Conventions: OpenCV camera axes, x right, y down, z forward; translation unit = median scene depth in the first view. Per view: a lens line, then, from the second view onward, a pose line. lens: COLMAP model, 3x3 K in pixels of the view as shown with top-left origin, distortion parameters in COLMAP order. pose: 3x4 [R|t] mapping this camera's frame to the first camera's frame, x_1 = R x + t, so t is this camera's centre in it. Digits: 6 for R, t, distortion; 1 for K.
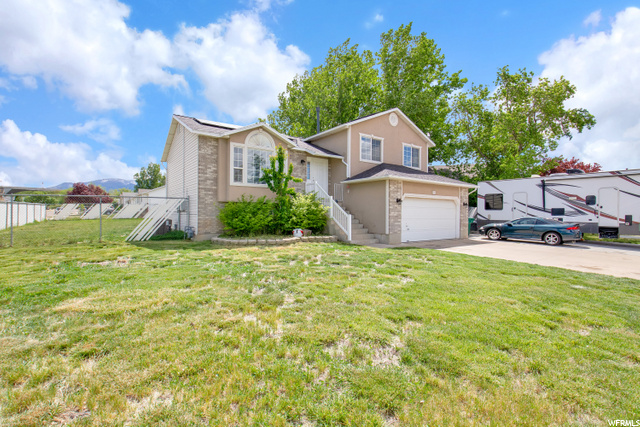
lens RADIAL K [[289.2, 0, 319.0], [0, 289.2, 210.0], [0, 0, 1]] dist [-0.001320, -0.000825]
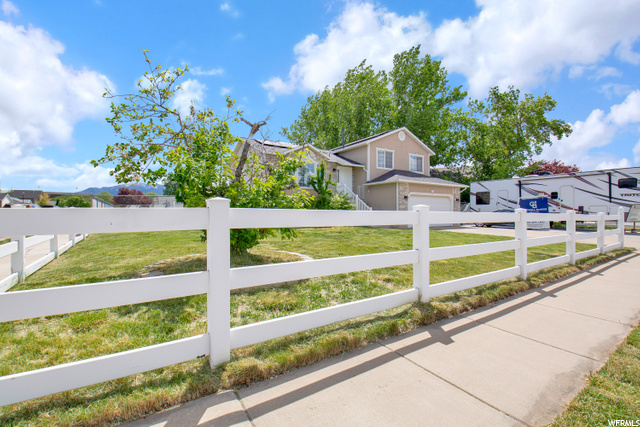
lens RADIAL K [[289.2, 0, 318.3], [0, 289.2, 216.7], [0, 0, 1]] dist [-0.001320, -0.000825]
pose [[0.999242, -0.010588, -0.037449, -0.071118], [0.011381, 0.999714, 0.021026, 0.020268], [0.037216, -0.021436, 0.999077, -0.312903]]
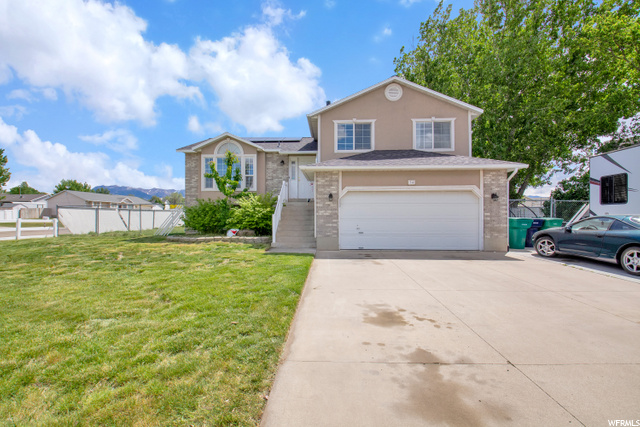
lens RADIAL K [[289.2, 0, 321.4], [0, 289.2, 213.9], [0, 0, 1]] dist [-0.001320, -0.000825]
pose [[0.789211, -0.018298, -0.613849, 0.551973], [0.012544, 0.999828, -0.013676, 0.020199], [0.613994, 0.003093, 0.789305, 0.257661]]
